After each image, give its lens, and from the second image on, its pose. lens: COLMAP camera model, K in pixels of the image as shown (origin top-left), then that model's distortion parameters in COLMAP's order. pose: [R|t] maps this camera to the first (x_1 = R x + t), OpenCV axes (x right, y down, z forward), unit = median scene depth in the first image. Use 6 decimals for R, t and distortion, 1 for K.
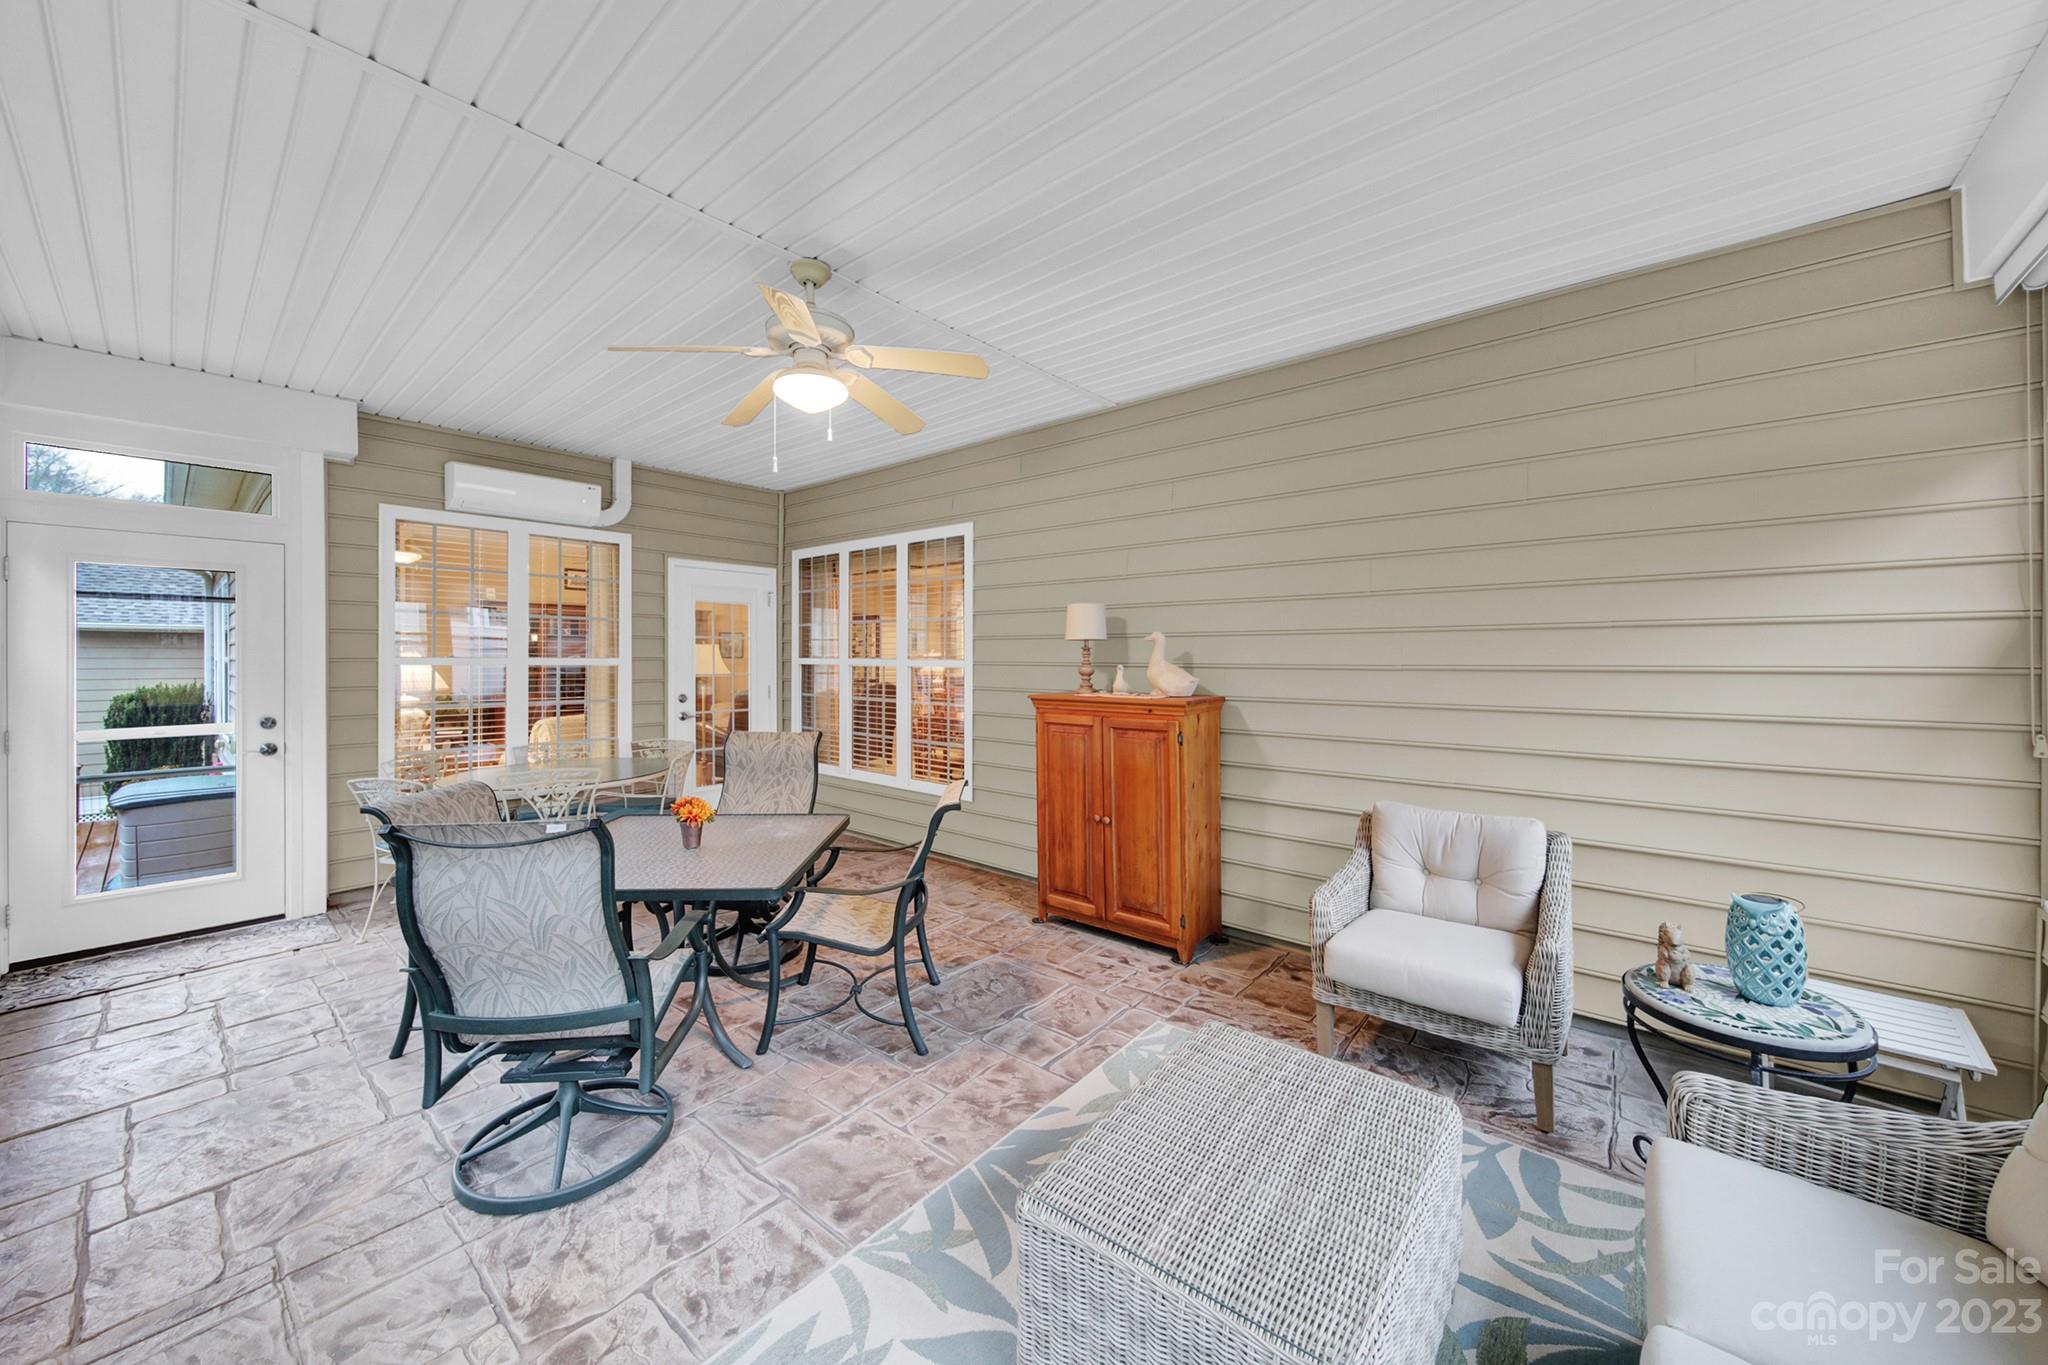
lens RADIAL K [[741.6, 0, 1026.4], [0, 741.6, 666.8], [0, 0, 1]] dist [0.001953, -0.000818]
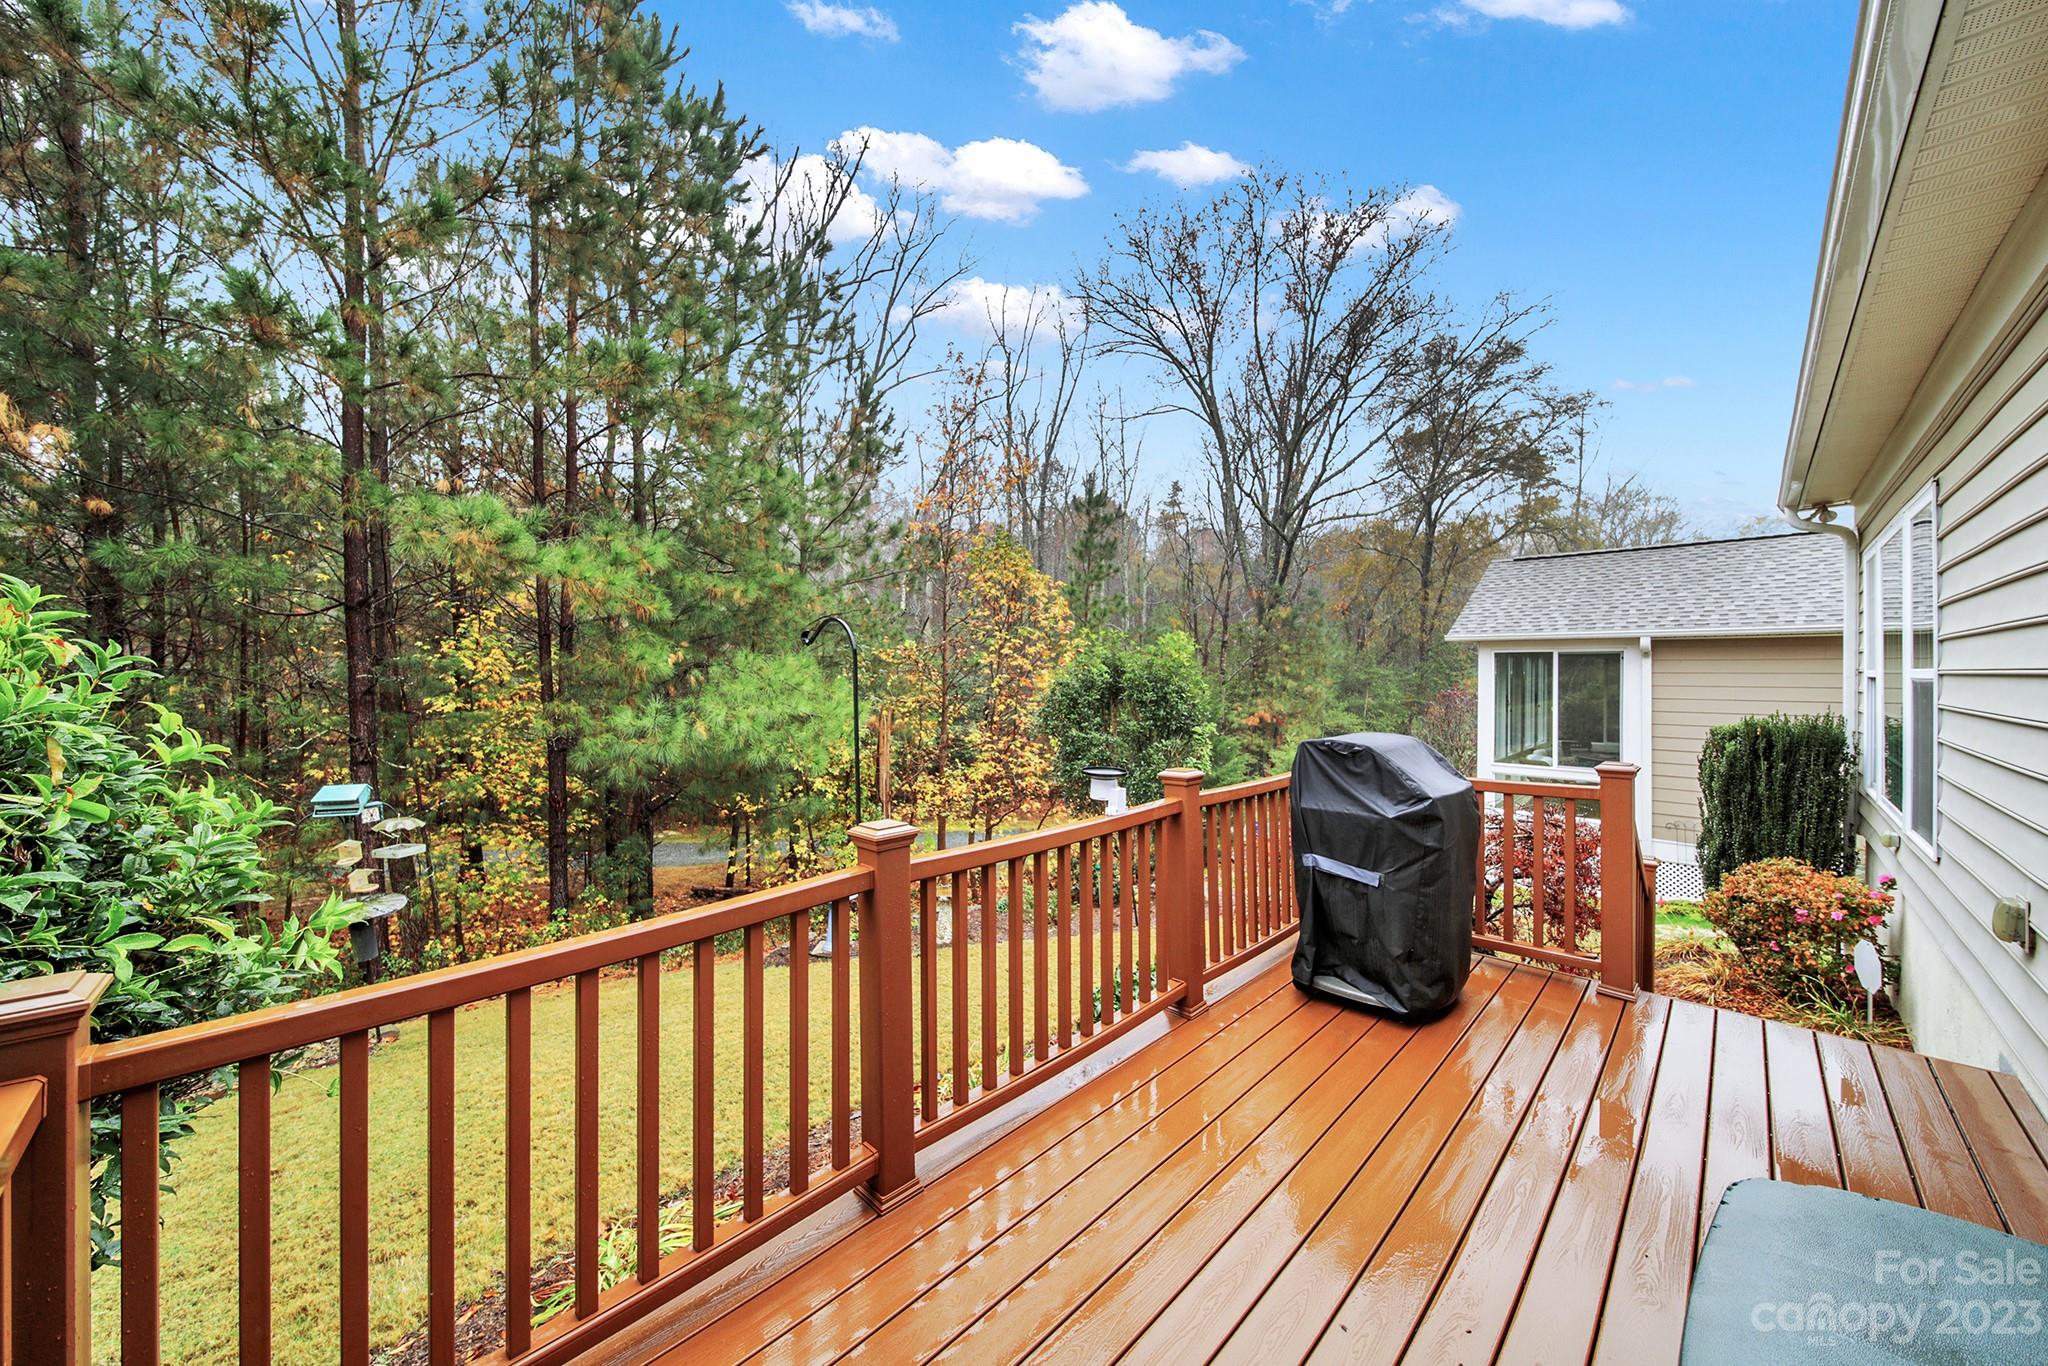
lens RADIAL K [[741.6, 0, 1023.0], [0, 741.6, 681.2], [0, 0, 1]] dist [0.001953, -0.000818]
pose [[-0.088756, 0.003739, -0.996046, -1.007783], [-0.008928, 0.999950, 0.004549, -0.000444], [0.996013, 0.009296, -0.088718, 0.873377]]
